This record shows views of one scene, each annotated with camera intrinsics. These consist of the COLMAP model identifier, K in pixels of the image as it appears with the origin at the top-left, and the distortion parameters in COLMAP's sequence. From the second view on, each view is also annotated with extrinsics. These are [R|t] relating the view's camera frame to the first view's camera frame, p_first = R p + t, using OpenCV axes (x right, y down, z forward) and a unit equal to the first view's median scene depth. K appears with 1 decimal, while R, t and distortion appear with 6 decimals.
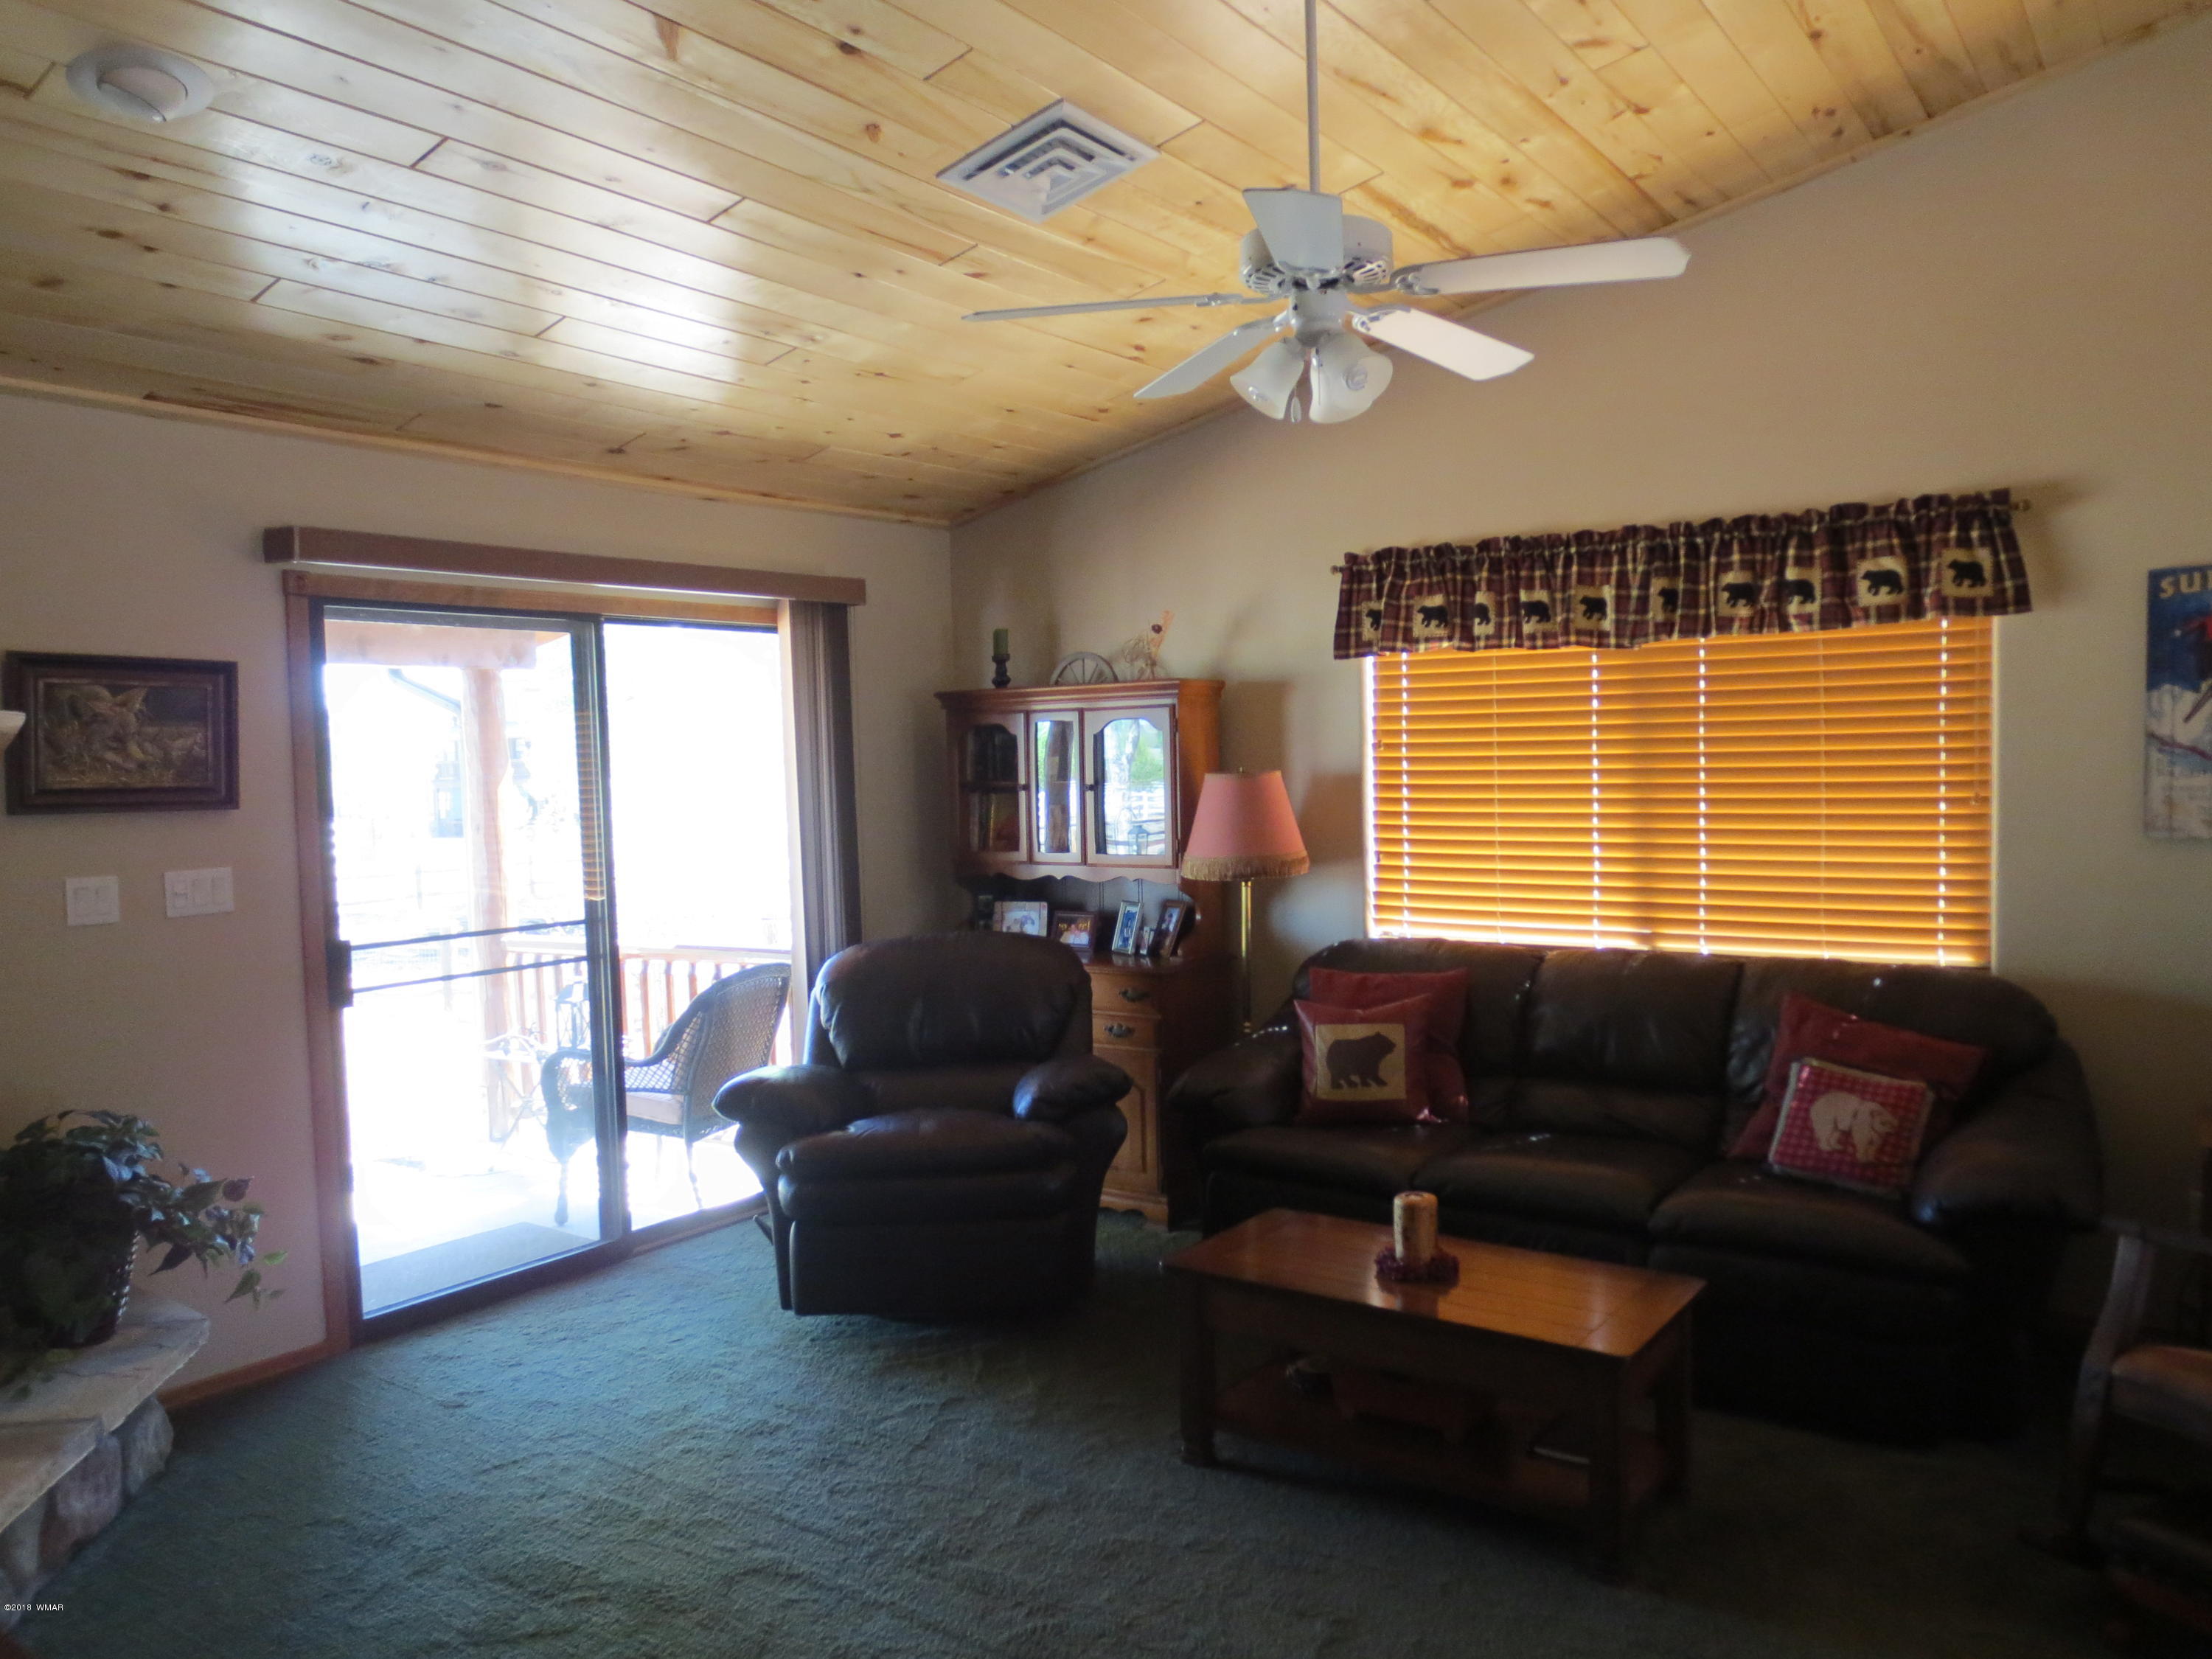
lens RADIAL K [[1603.1, 0, 1118.0], [0, 1603.1, 840.1], [0, 0, 1]] dist [-0.027015, 0.022546]
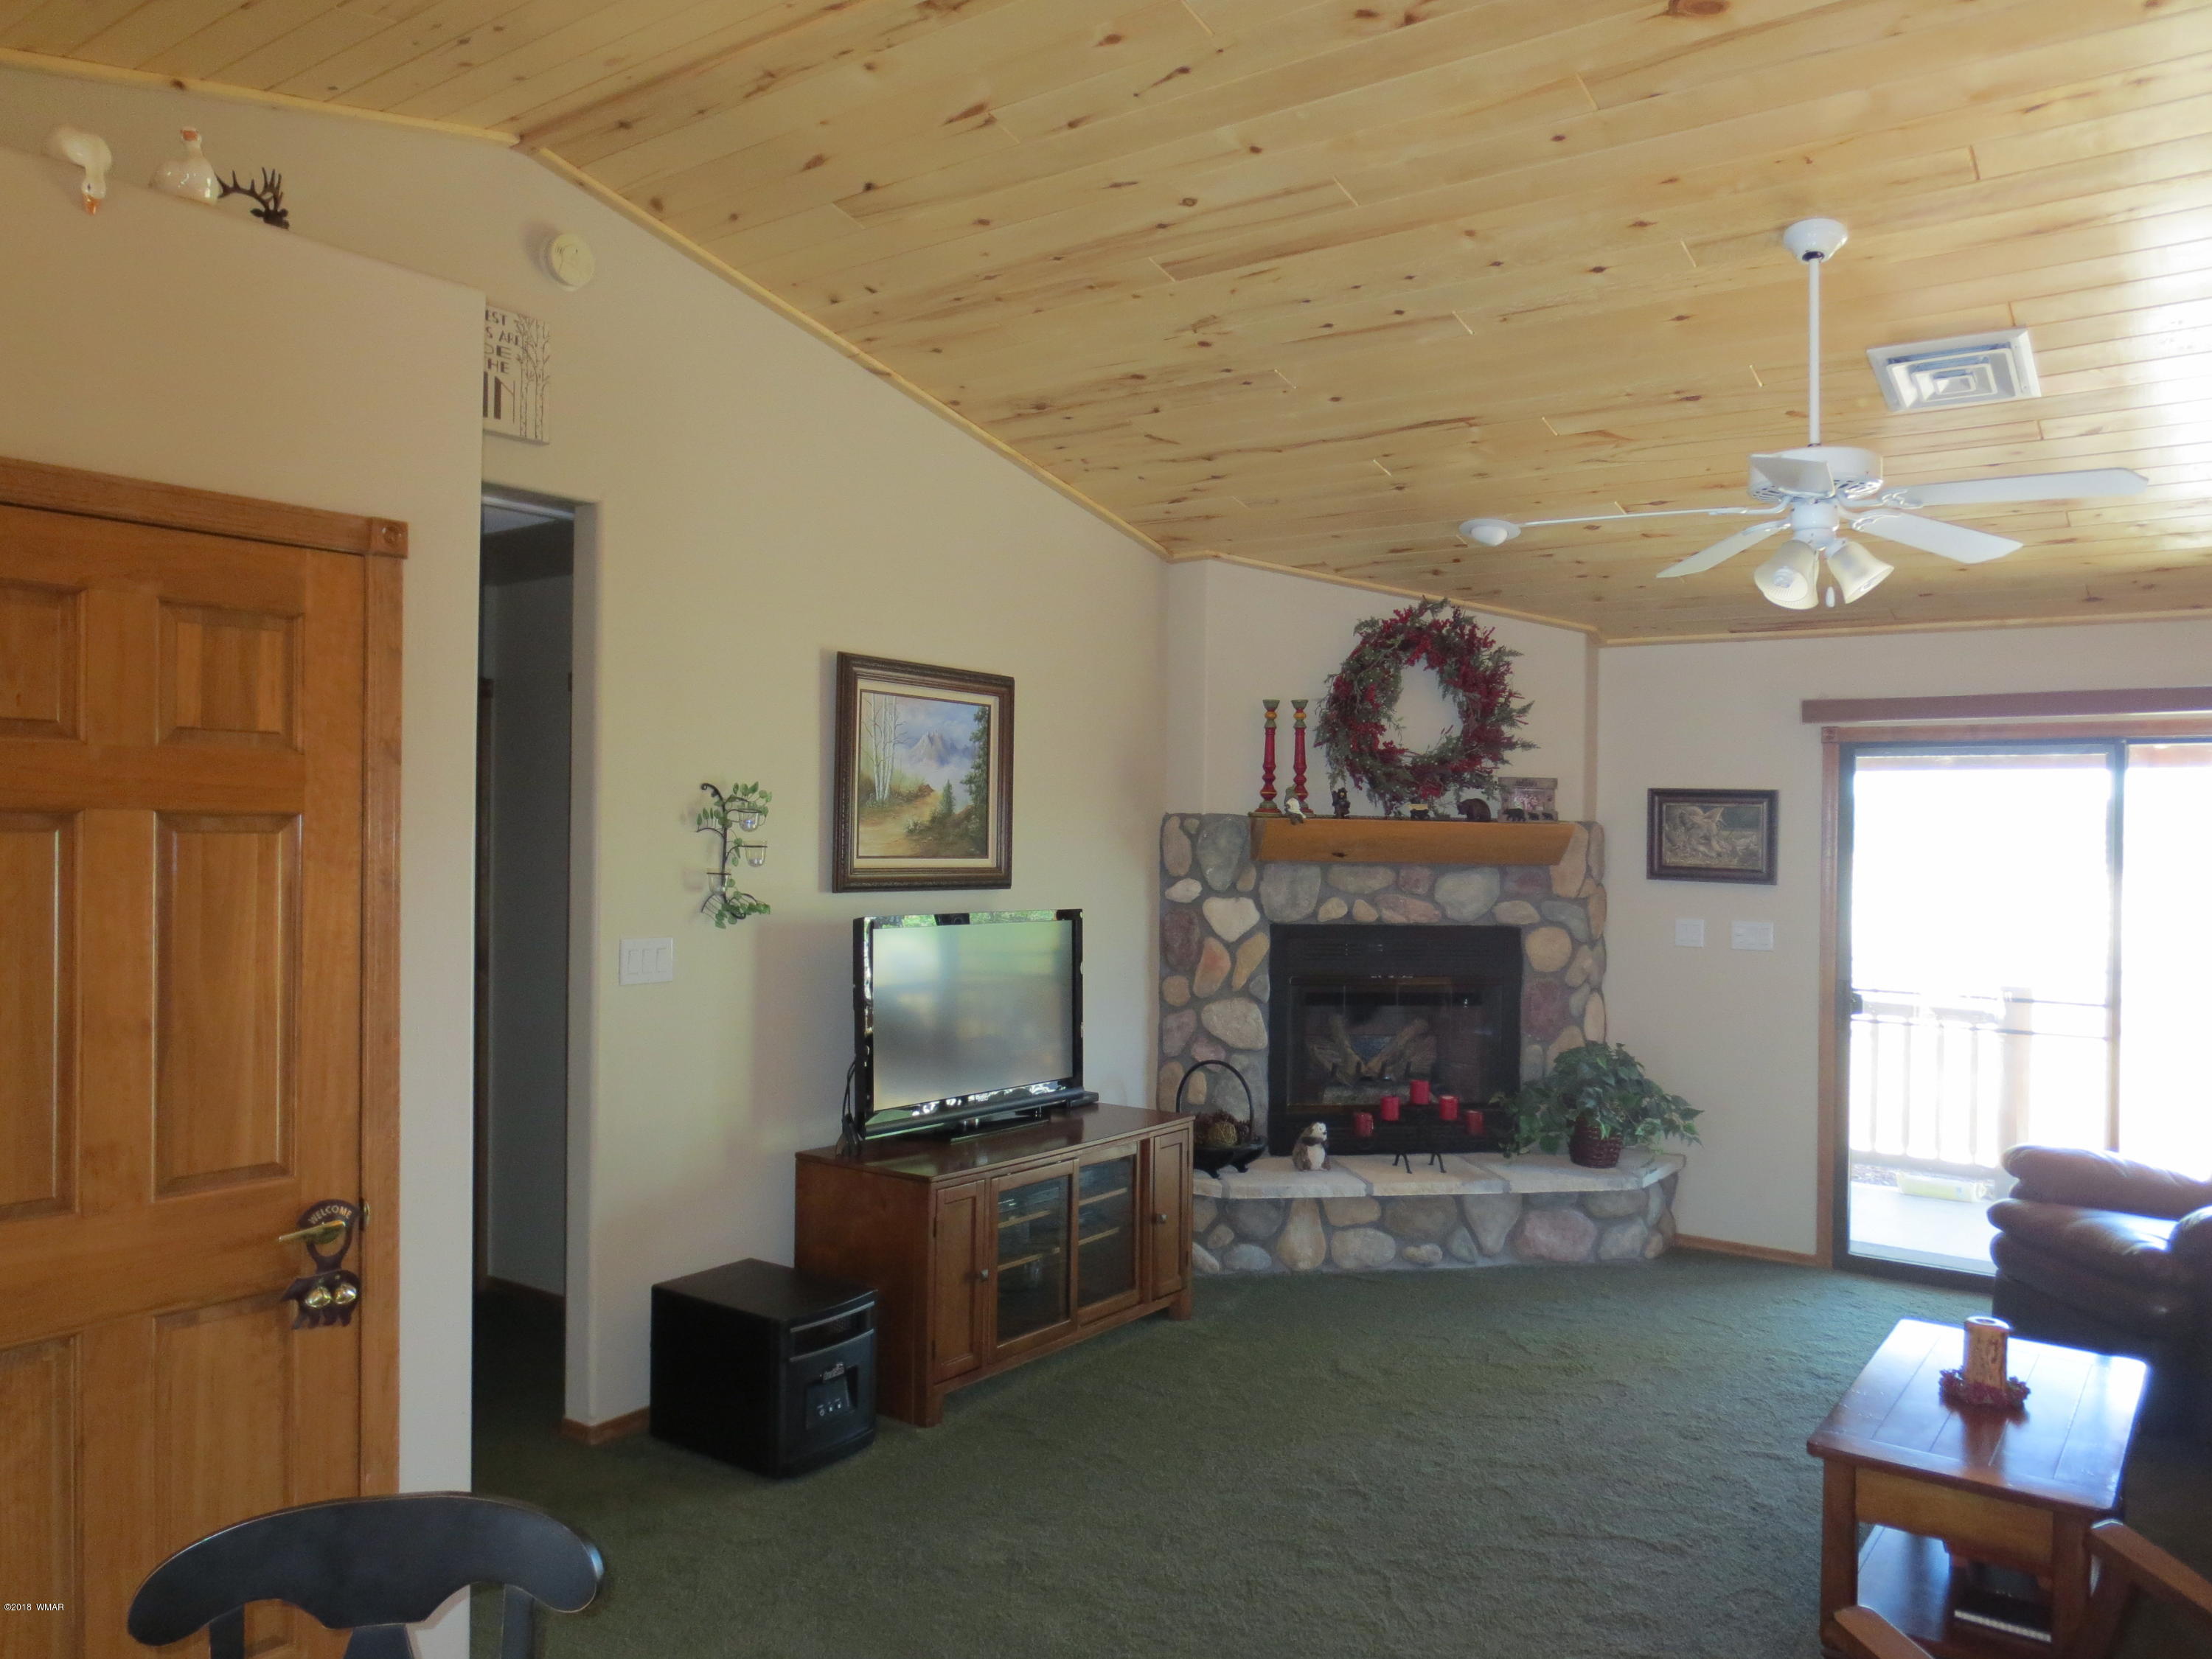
lens RADIAL K [[1621.2, 0, 1106.0], [0, 1621.2, 829.5], [0, 0, 1]] dist [-0.003182, 0.002203]
pose [[-0.004285, 0.024162, -0.999699, 1.068885], [-0.069102, 0.997311, 0.024400, -0.069609], [0.997600, 0.069186, -0.002604, 0.366917]]
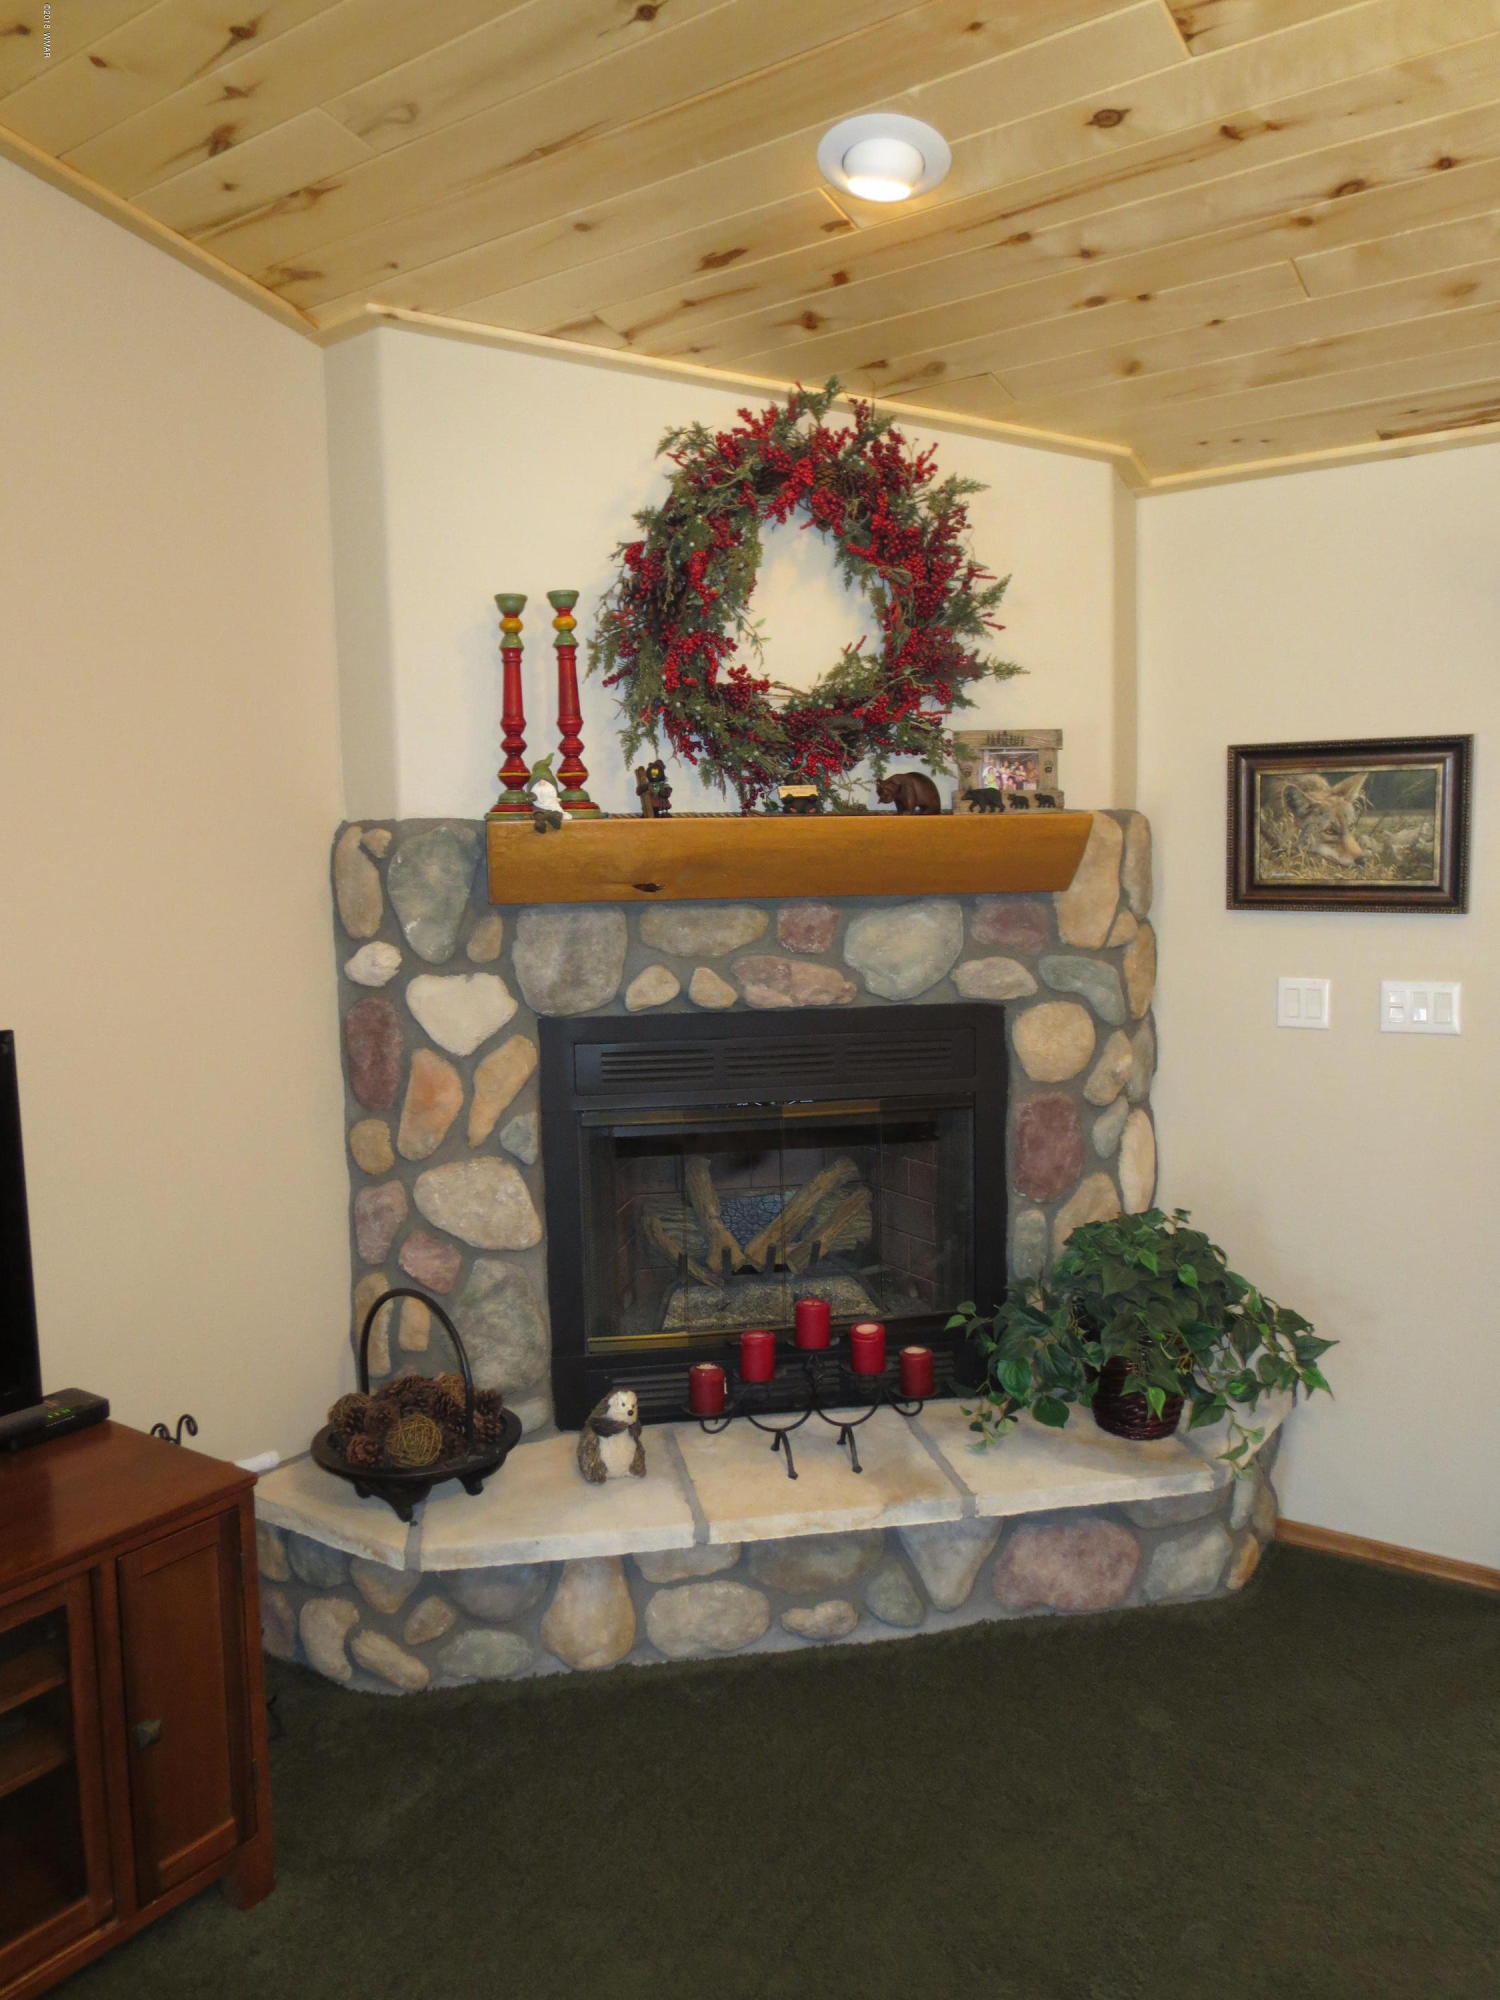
lens RADIAL K [[1424.7, 0, 743.1], [0, 1424.7, 998.7], [0, 0, 1]] dist [-0.018932, -0.000326]
pose [[0.003471, 0.119836, -0.992788, 0.195214], [-0.032227, 0.992291, 0.119664, -0.054030], [0.999475, 0.031580, 0.007306, 0.645661]]
